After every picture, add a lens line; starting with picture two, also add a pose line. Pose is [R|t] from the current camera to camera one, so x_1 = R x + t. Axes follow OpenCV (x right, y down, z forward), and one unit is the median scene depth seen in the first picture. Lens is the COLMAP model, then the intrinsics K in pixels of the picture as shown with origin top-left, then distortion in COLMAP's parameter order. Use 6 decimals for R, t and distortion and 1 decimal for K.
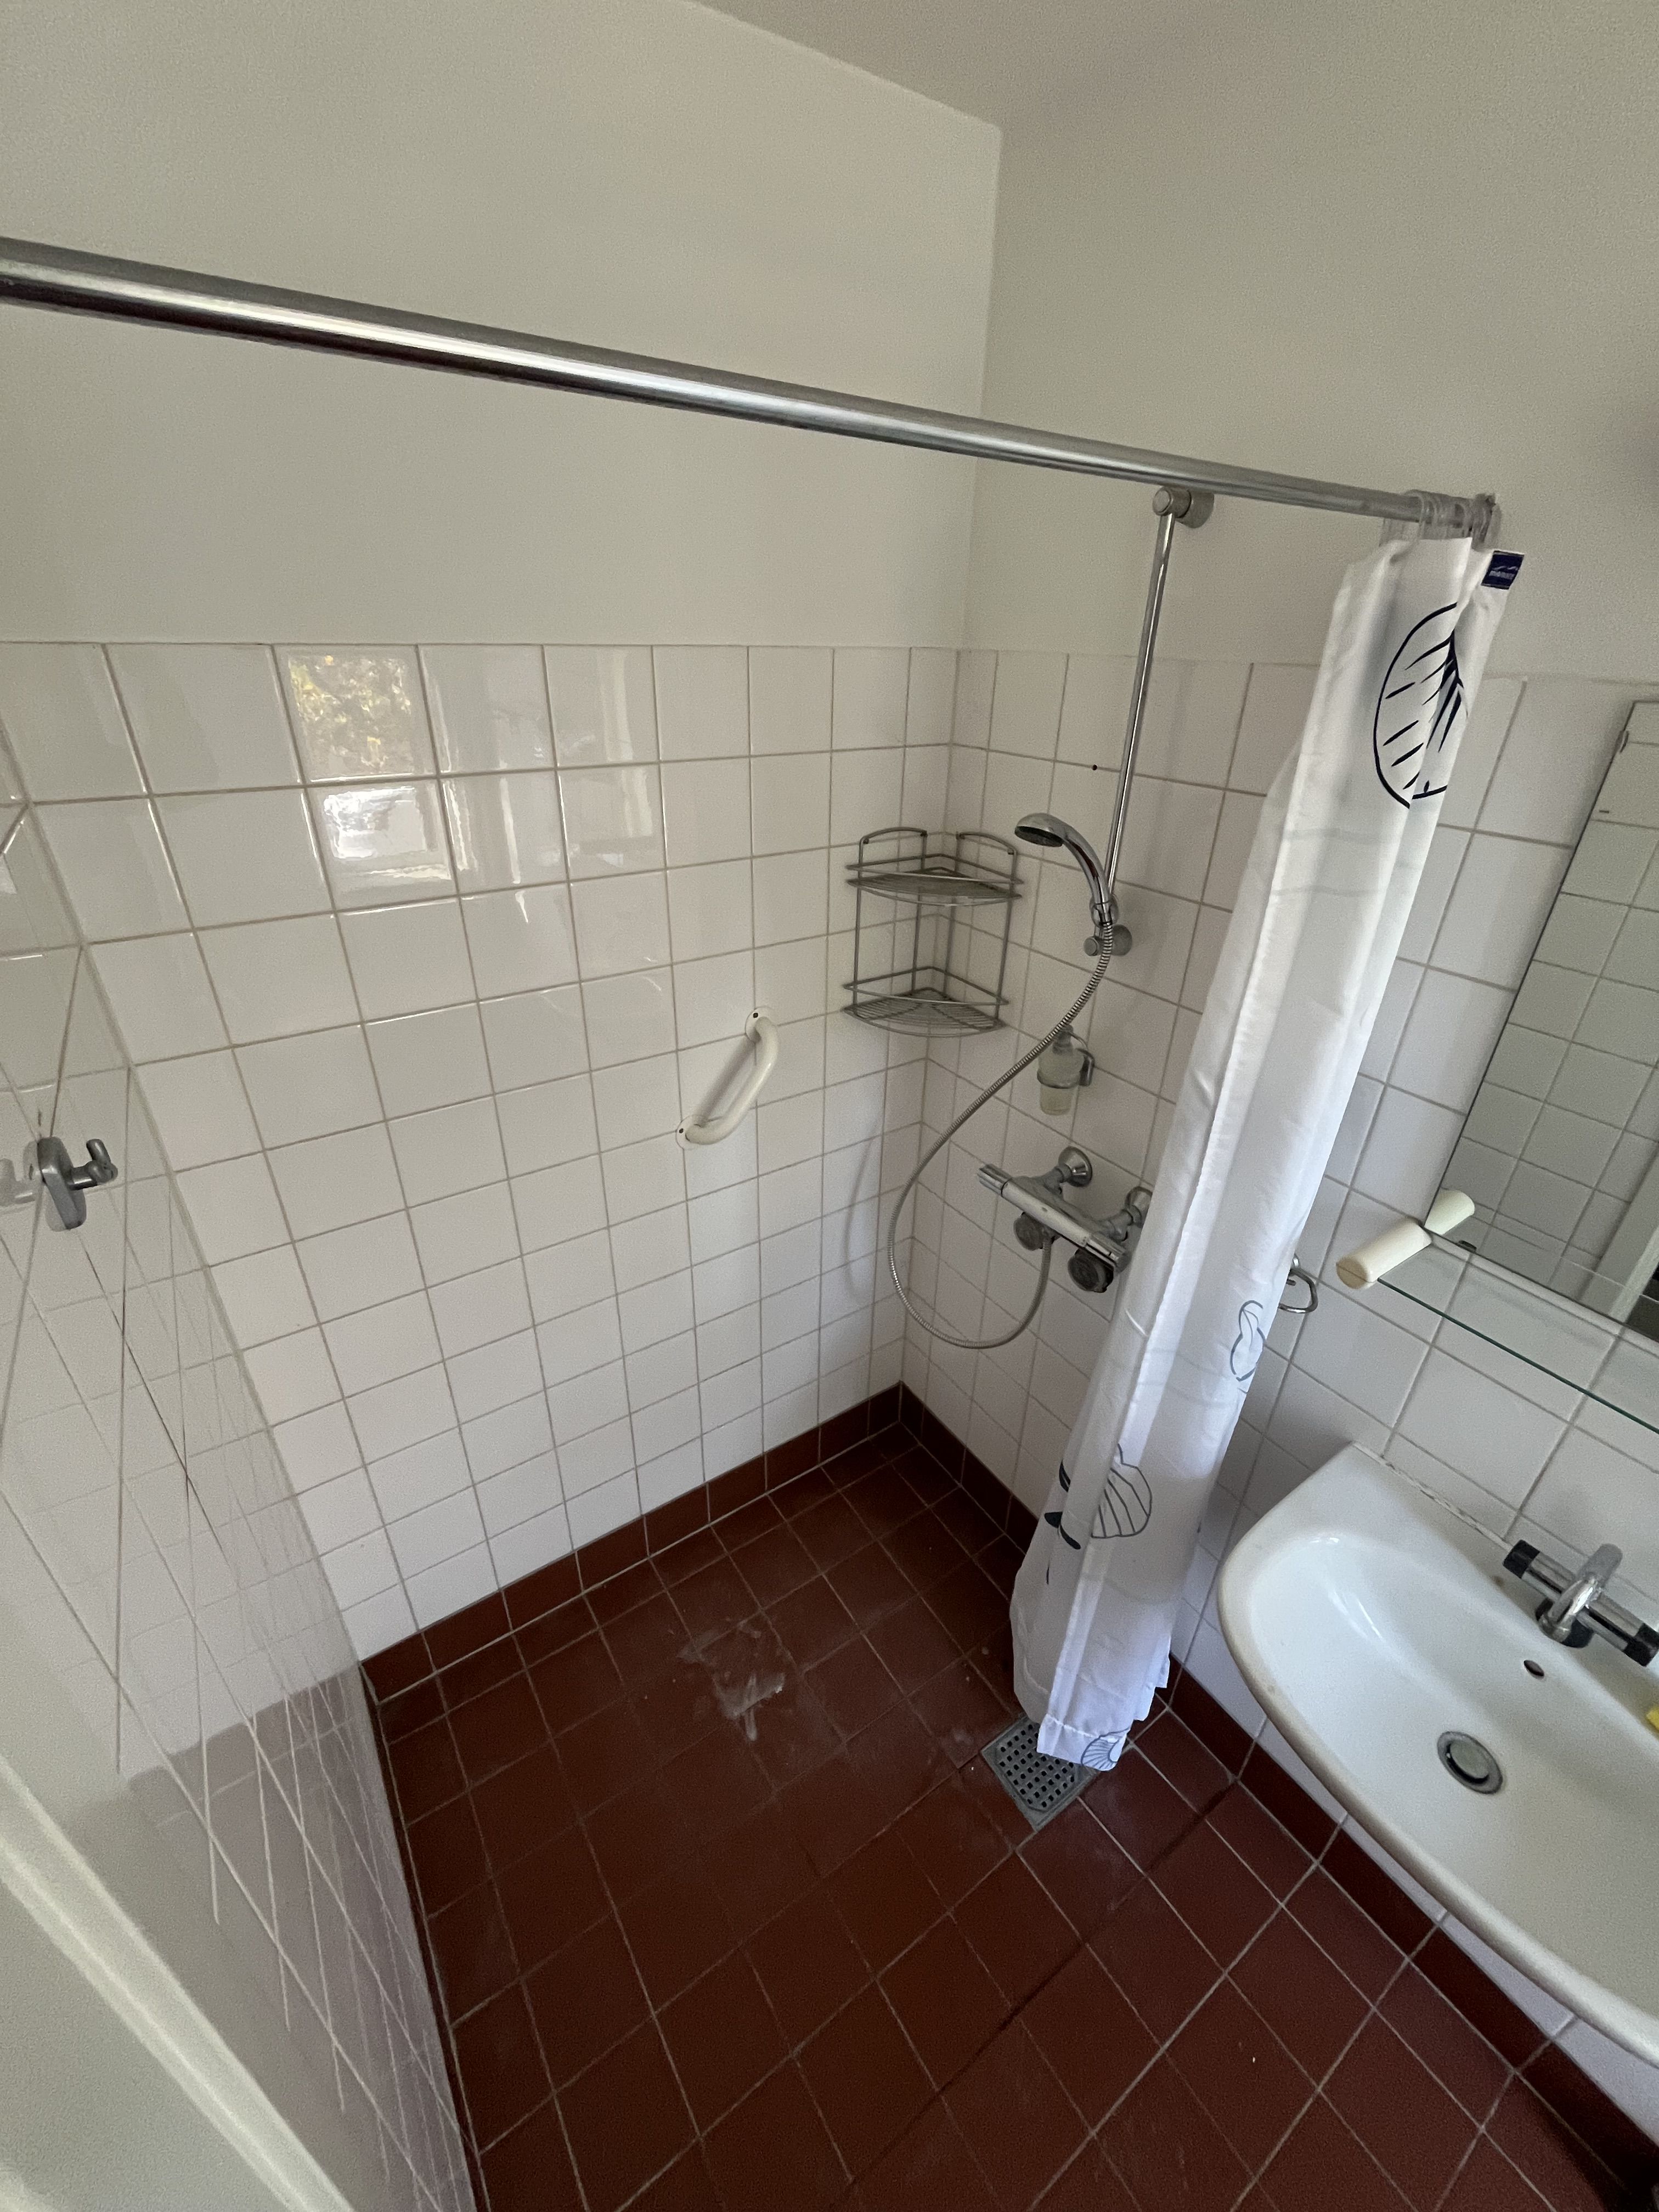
lens RADIAL K [[900.8, 0, 829.5], [0, 900.8, 1106.0], [0, 0, 1]] dist [0.000335, 0.000105]
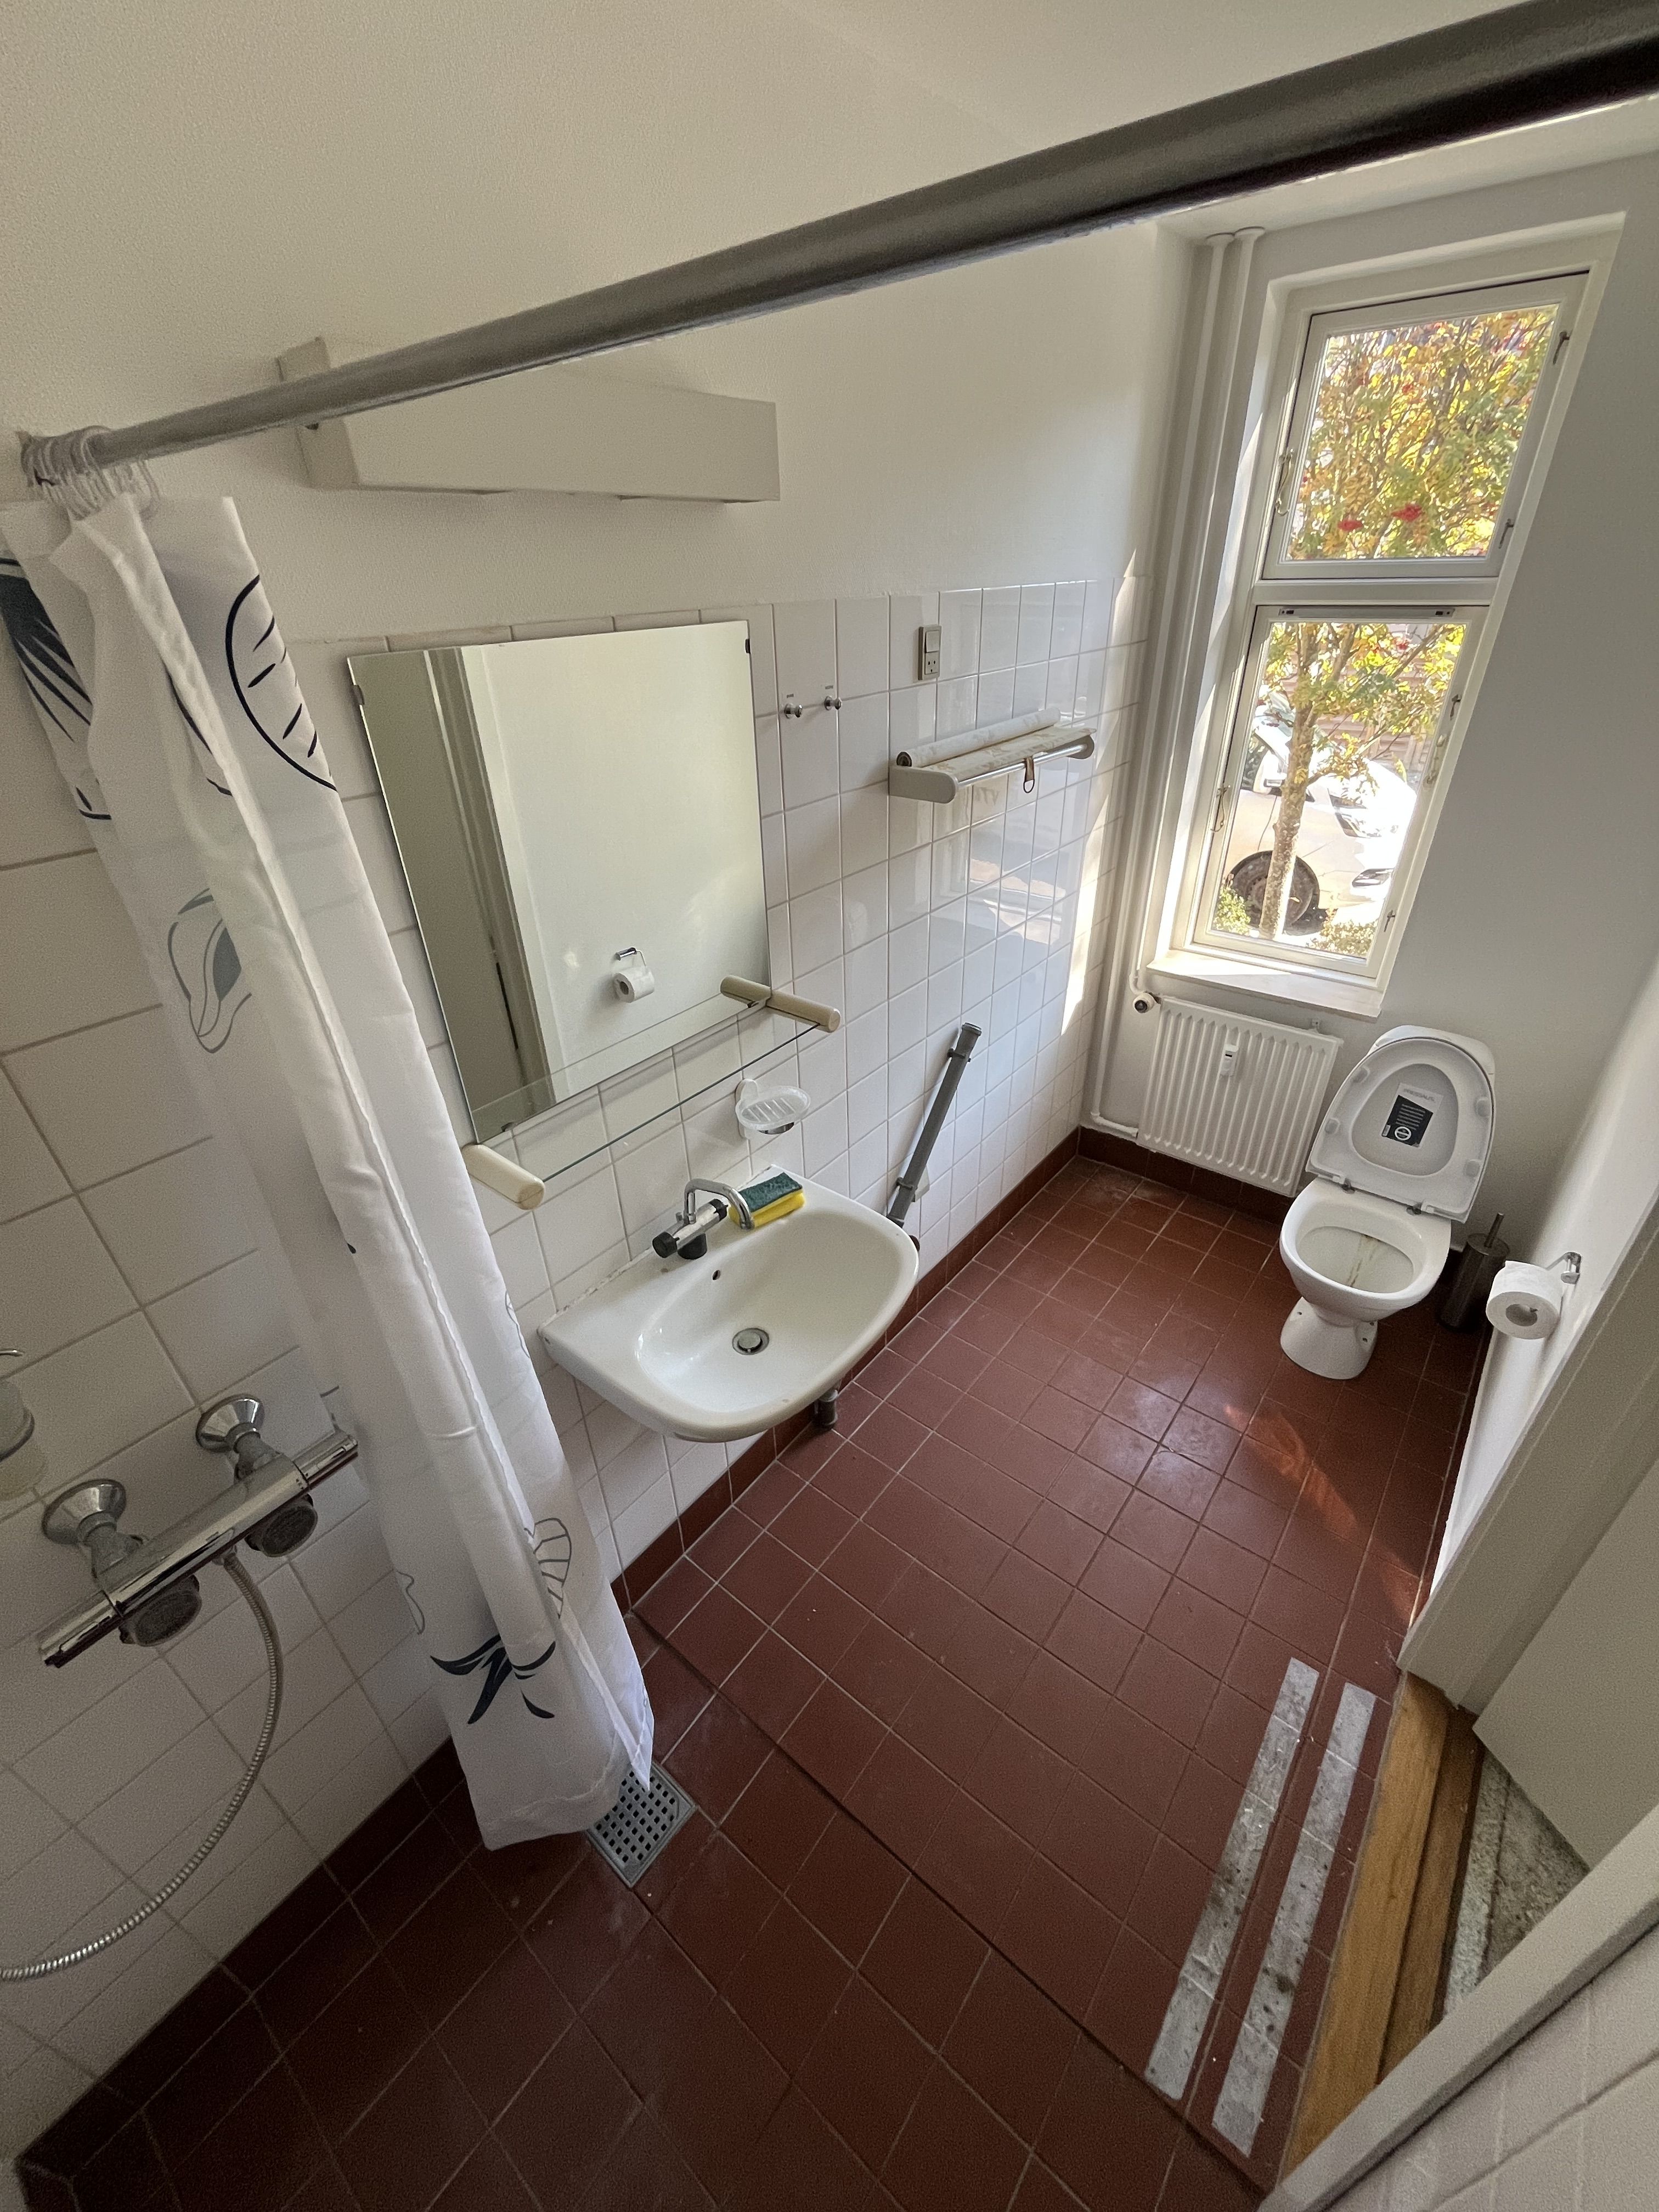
lens RADIAL K [[900.8, 0, 829.5], [0, 900.8, 1106.0], [0, 0, 1]] dist [0.000335, 0.000105]
pose [[-0.296430, -0.505211, 0.810488, -0.329727], [0.469400, 0.661988, 0.584325, -0.329183], [-0.831741, 0.553655, 0.040913, 0.557771]]
